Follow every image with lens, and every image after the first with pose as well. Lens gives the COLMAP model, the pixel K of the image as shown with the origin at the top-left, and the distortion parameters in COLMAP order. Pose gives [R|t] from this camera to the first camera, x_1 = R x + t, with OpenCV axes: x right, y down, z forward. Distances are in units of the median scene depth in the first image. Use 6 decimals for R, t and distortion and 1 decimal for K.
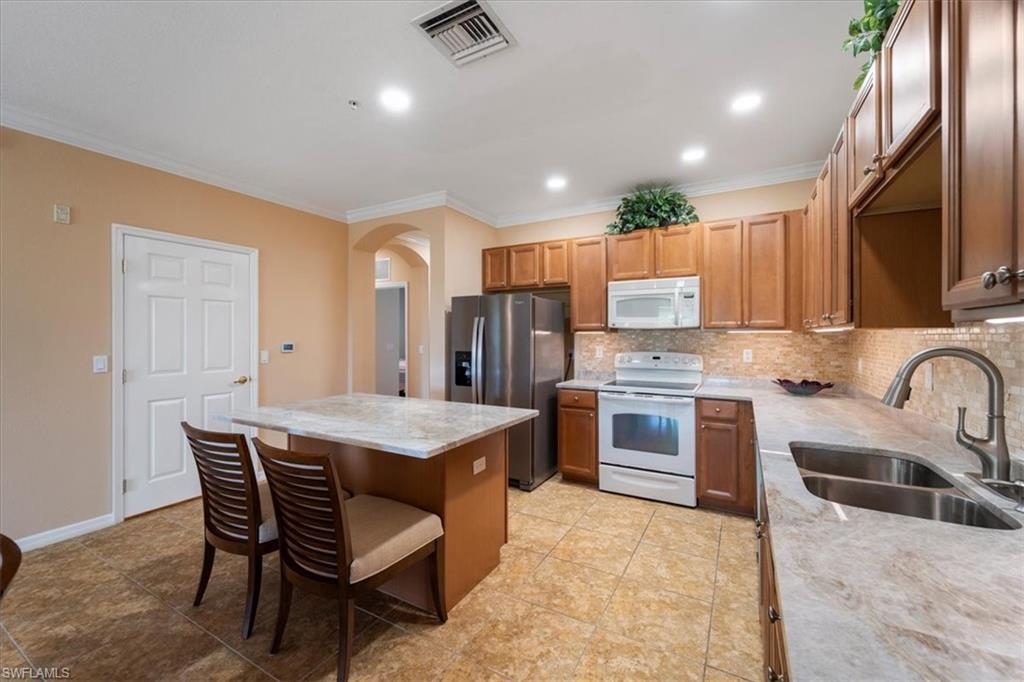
lens RADIAL K [[414.3, 0, 503.0], [0, 414.3, 339.7], [0, 0, 1]] dist [0.001264, -0.000021]
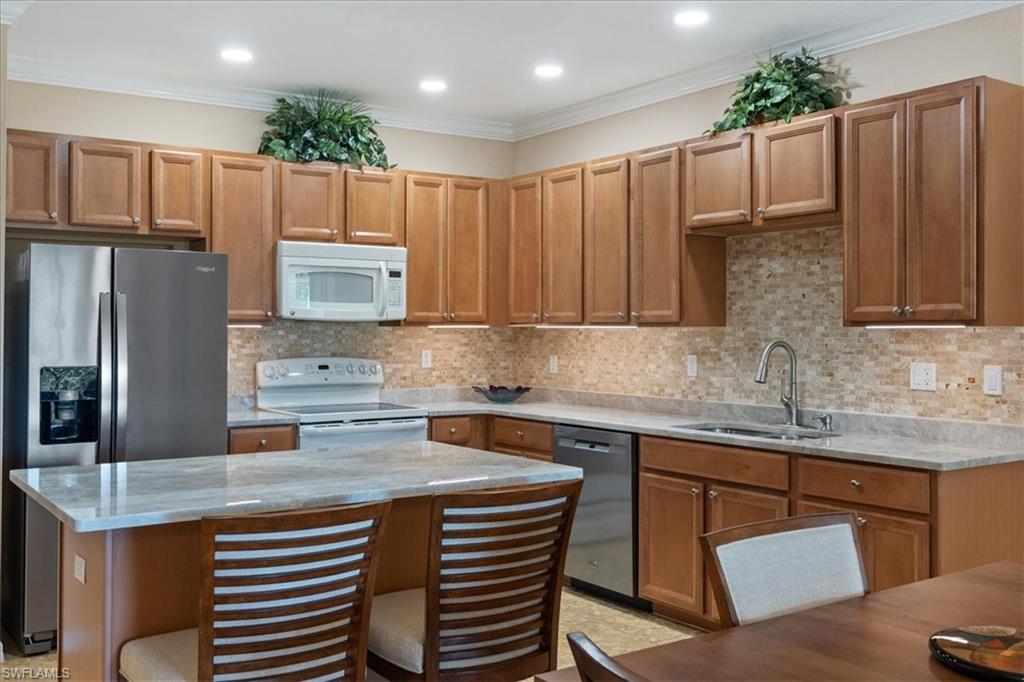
lens RADIAL K [[978.1, 0, 494.5], [0, 978.1, 317.2], [0, 0, 1]] dist [-0.007127, 0.003967]
pose [[0.437460, 0.012209, 0.899155, -0.908178], [0.006896, 0.999833, -0.016932, -0.004765], [-0.899211, 0.013607, 0.437303, 0.132064]]
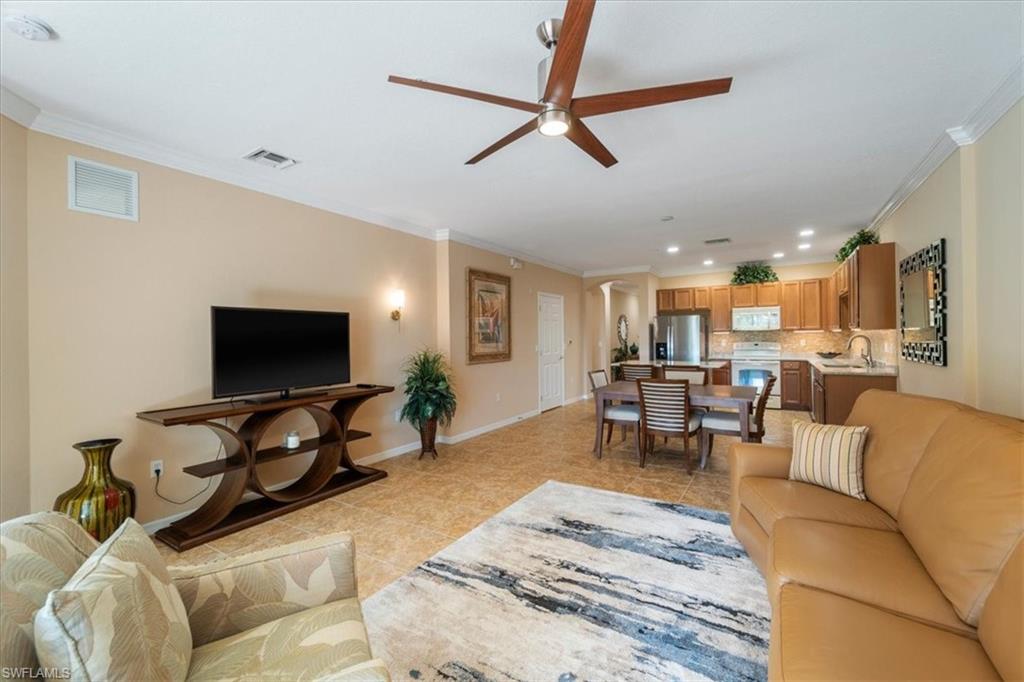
lens RADIAL K [[418.1, 0, 512.0], [0, 418.1, 341.0], [0, 0, 1]] dist [0.000474, -0.000285]
pose [[0.998793, -0.014615, -0.046893, -0.797405], [0.014641, 0.999893, 0.000214, 0.007938], [0.046885, -0.000900, 0.998900, -1.210327]]
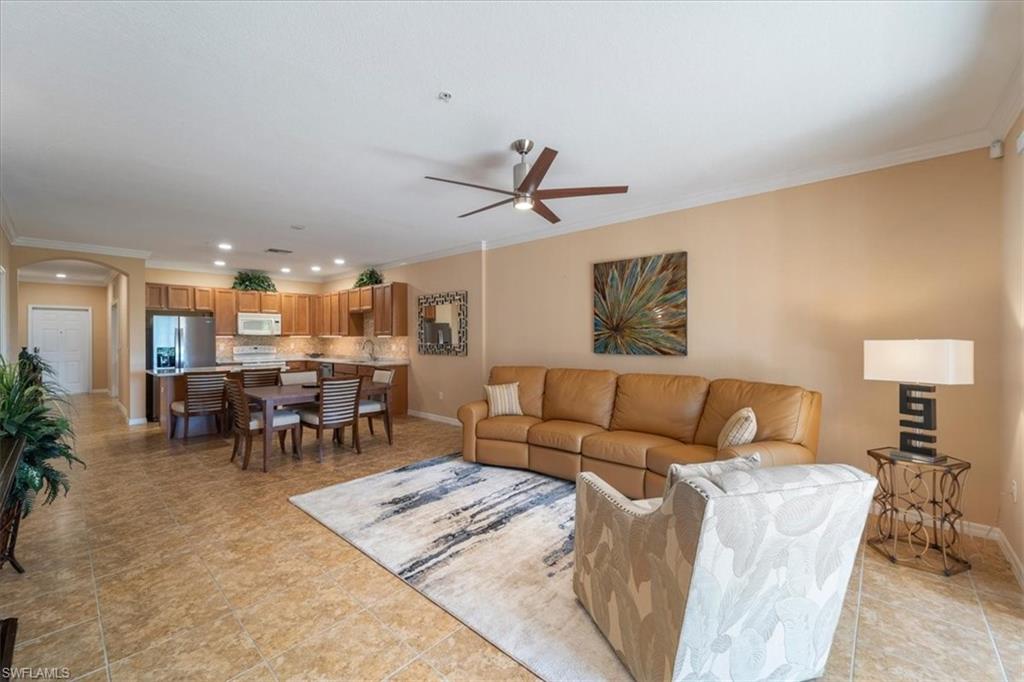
lens RADIAL K [[414.3, 0, 503.0], [0, 414.3, 339.7], [0, 0, 1]] dist [0.001264, -0.000021]
pose [[0.230527, -0.007481, 0.973037, -1.570915], [0.011337, 0.999923, 0.005002, 0.002859], [-0.973000, 0.009878, 0.230594, -0.836497]]
